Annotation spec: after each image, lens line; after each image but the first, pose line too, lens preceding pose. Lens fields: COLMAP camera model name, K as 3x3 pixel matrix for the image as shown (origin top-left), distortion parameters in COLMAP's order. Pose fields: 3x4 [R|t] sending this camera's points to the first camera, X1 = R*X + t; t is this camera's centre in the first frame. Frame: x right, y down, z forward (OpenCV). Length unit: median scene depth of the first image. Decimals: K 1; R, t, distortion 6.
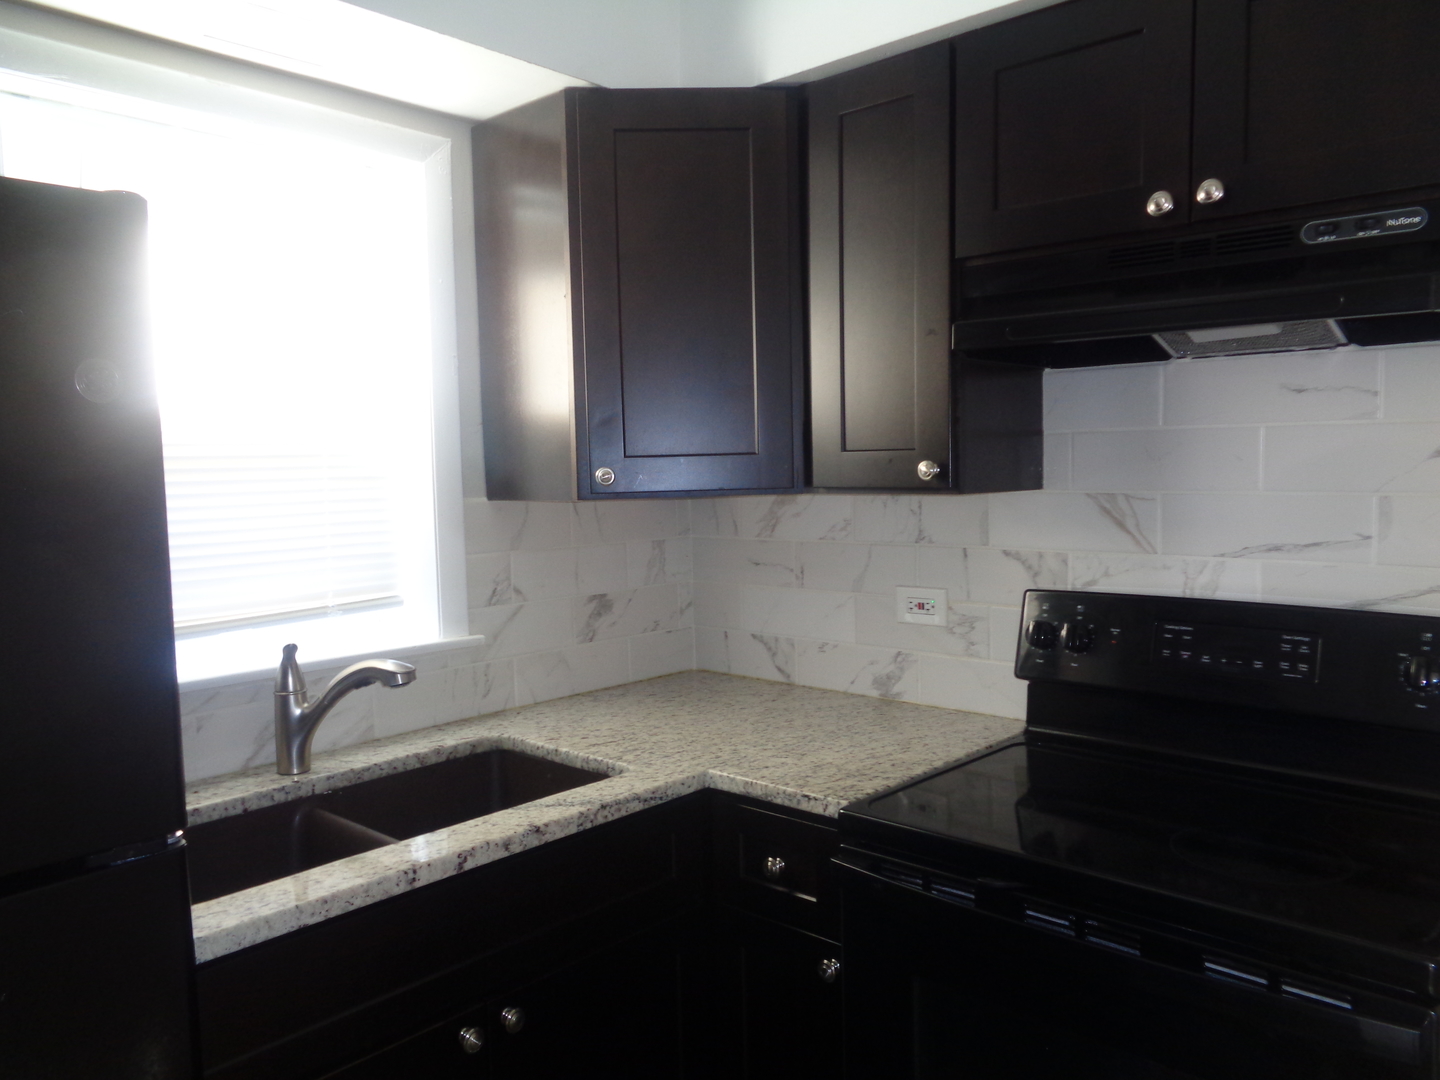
lens RADIAL K [[1088.5, 0, 720.0], [0, 1088.5, 540.0], [0, 0, 1]] dist [-0.007674, 0.002057]
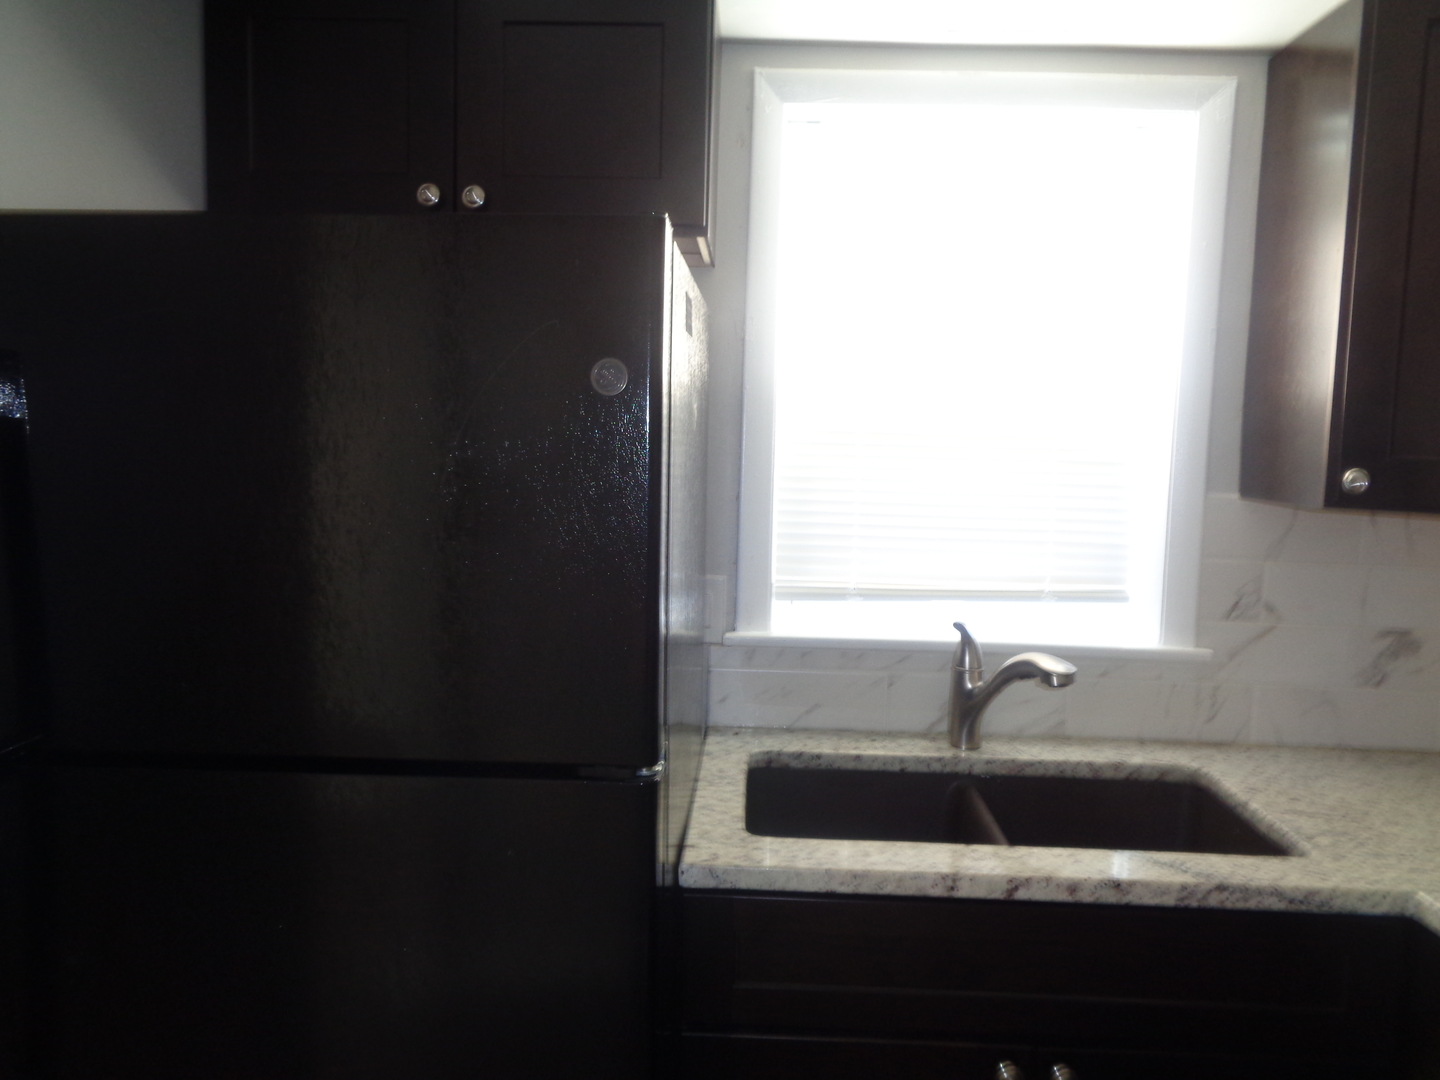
lens RADIAL K [[1071.8, 0, 720.0], [0, 1071.8, 540.0], [0, 0, 1]] dist [-0.006888, -0.000709]
pose [[0.647172, 0.119360, -0.752942, 0.192403], [-0.097879, 0.992502, 0.073207, -0.029990], [0.756034, 0.026320, 0.654002, 0.163399]]
